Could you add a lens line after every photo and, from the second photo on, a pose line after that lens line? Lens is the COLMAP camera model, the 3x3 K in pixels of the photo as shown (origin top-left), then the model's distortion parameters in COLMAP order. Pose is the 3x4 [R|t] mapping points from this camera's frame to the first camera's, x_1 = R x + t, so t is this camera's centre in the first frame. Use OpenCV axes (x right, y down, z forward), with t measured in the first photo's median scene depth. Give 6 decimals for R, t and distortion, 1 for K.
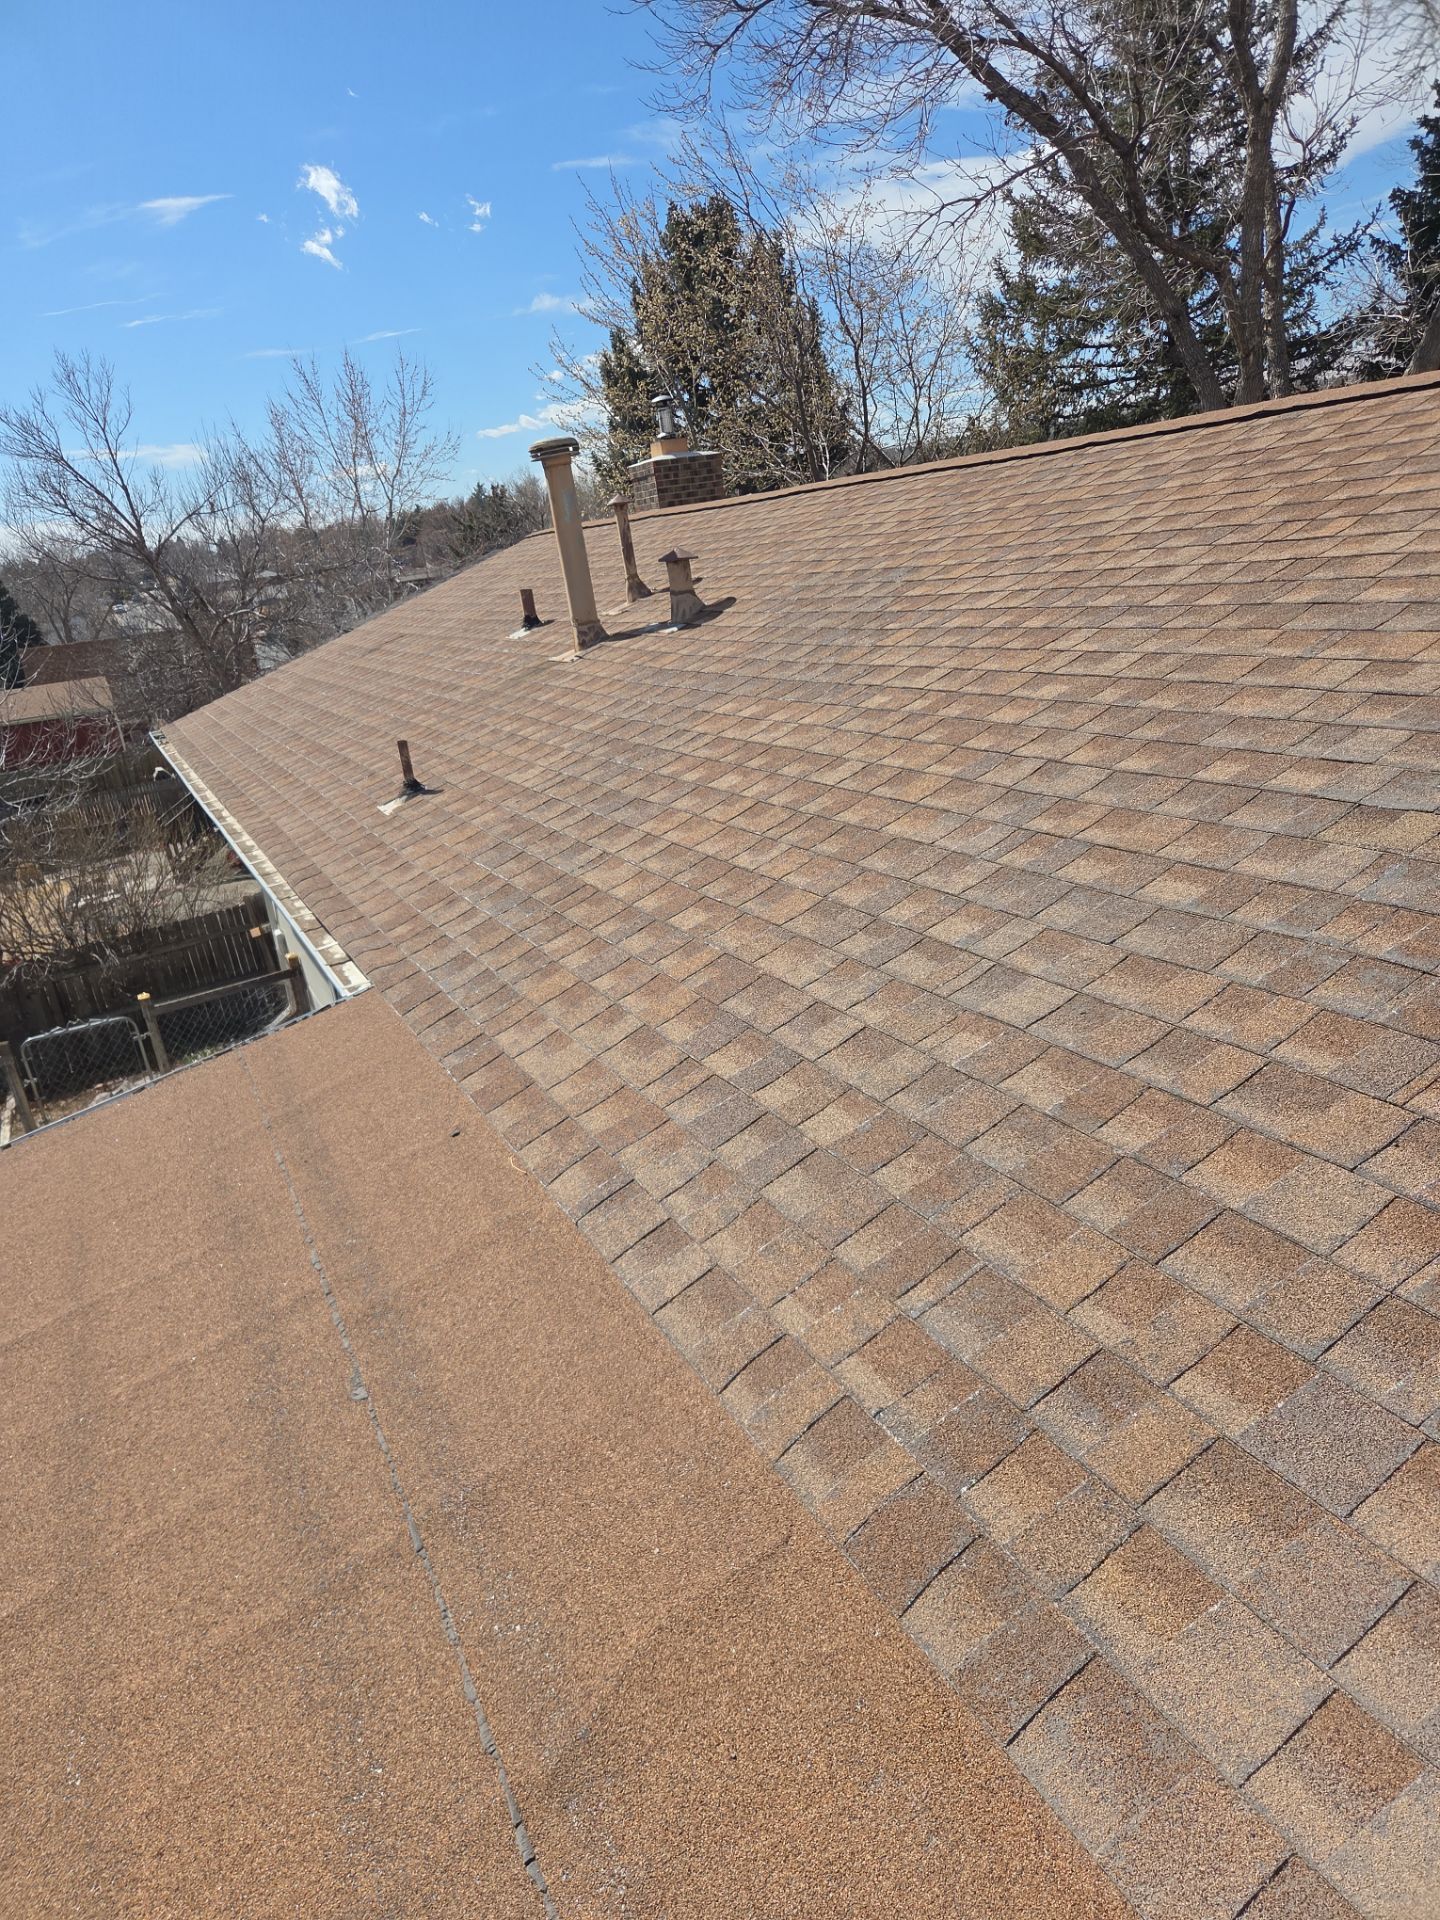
lens RADIAL K [[1226.9, 0, 720.0], [0, 1226.9, 960.0], [0, 0, 1]] dist [0.005120, 0.004391]
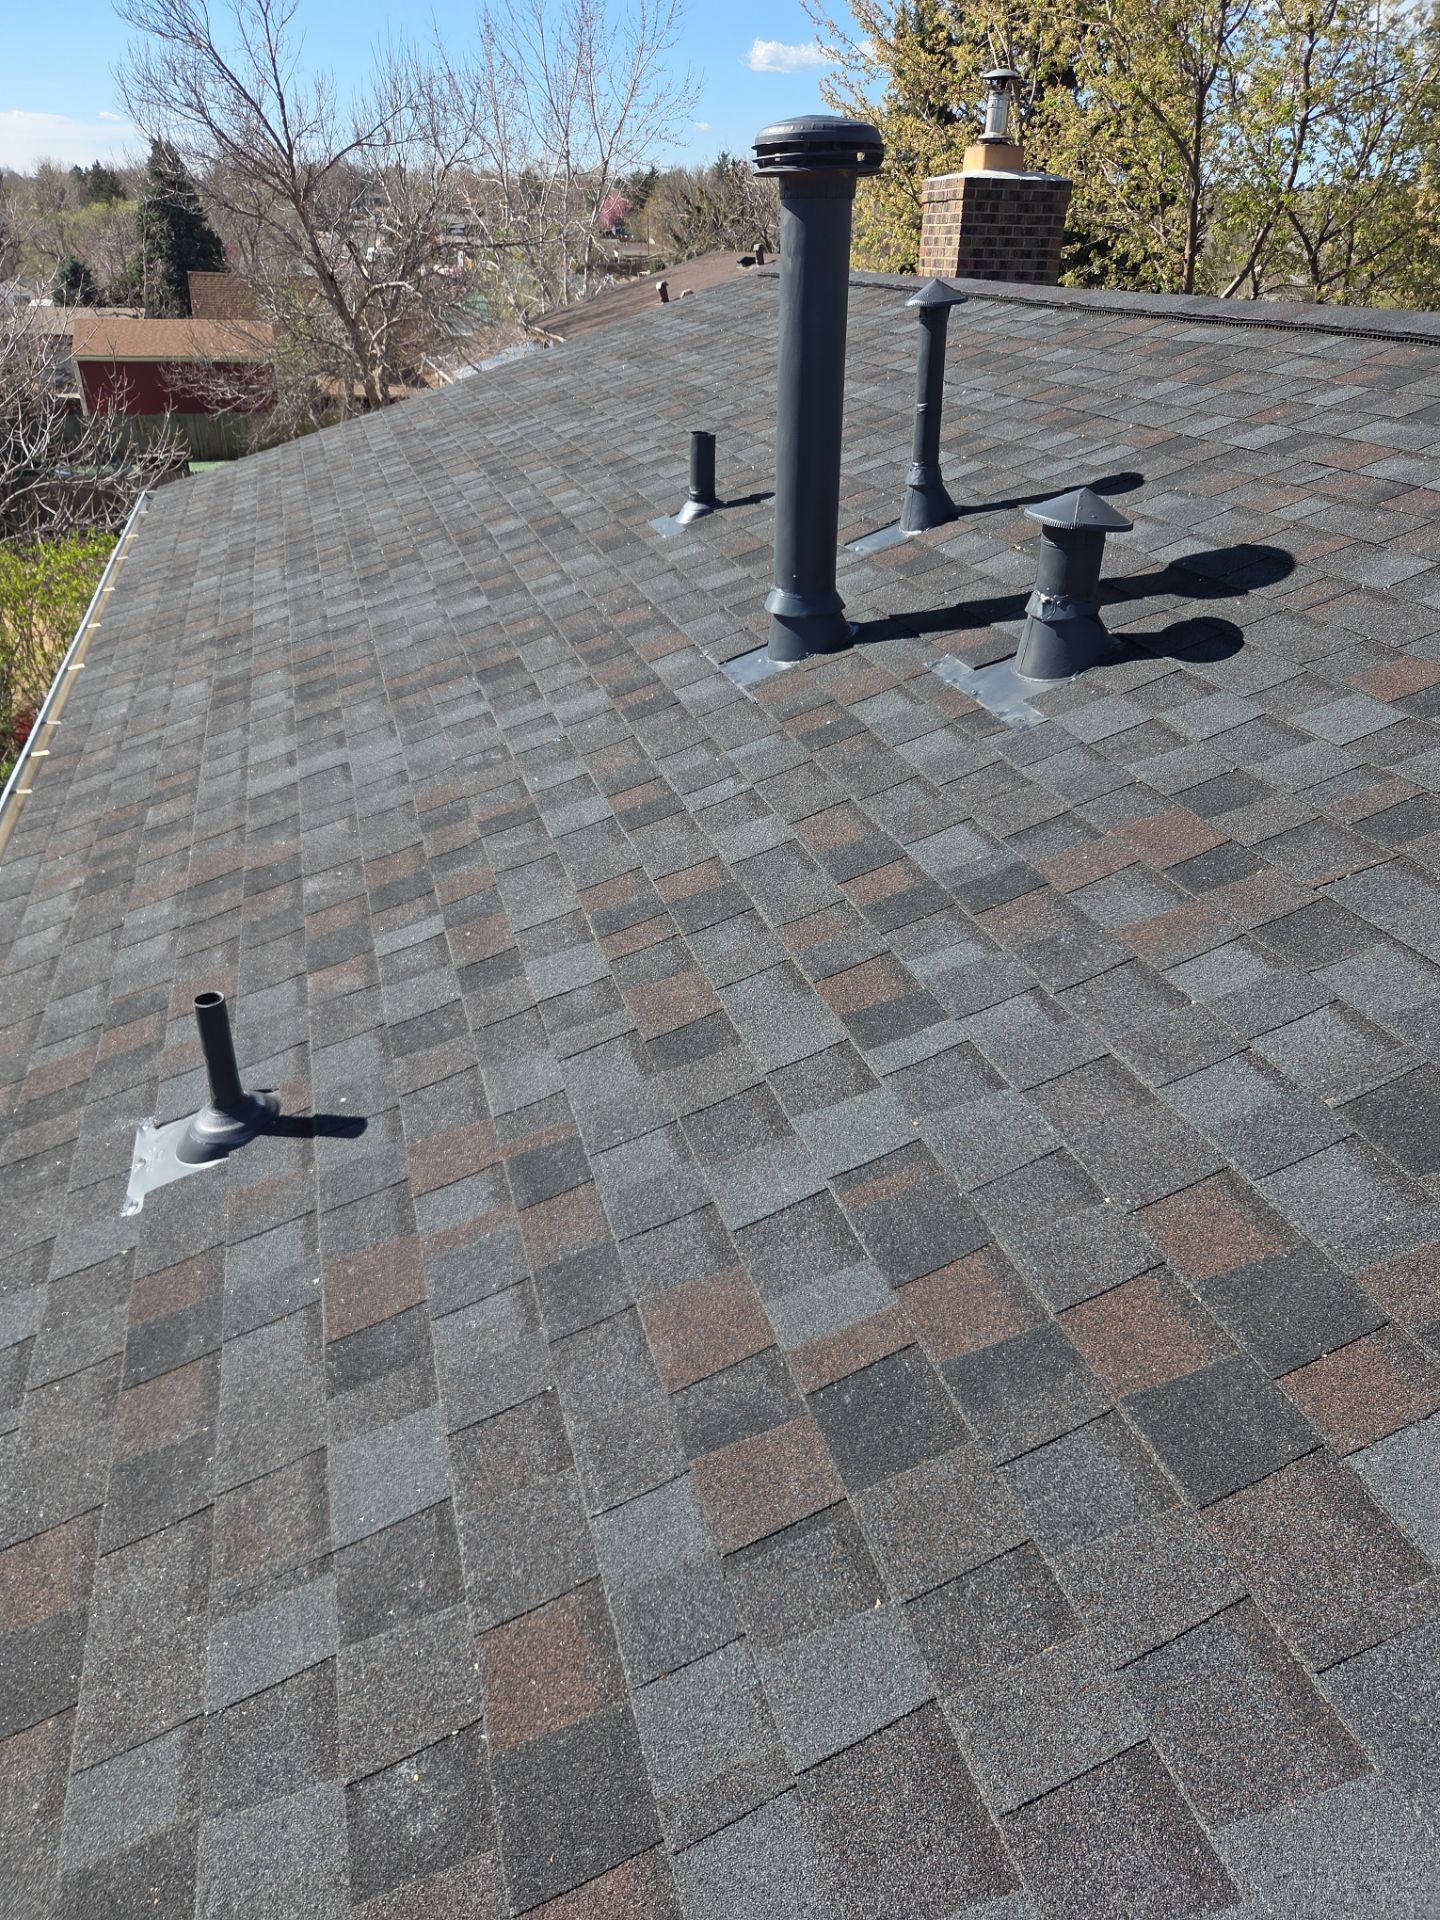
lens RADIAL K [[1226.9, 0, 720.0], [0, 1226.9, 960.0], [0, 0, 1]] dist [0.005120, 0.004391]
pose [[0.974334, 0.210399, -0.080031, -0.020897], [-0.190477, 0.960050, 0.204993, -0.063961], [0.119964, -0.184487, 0.975486, 0.149821]]
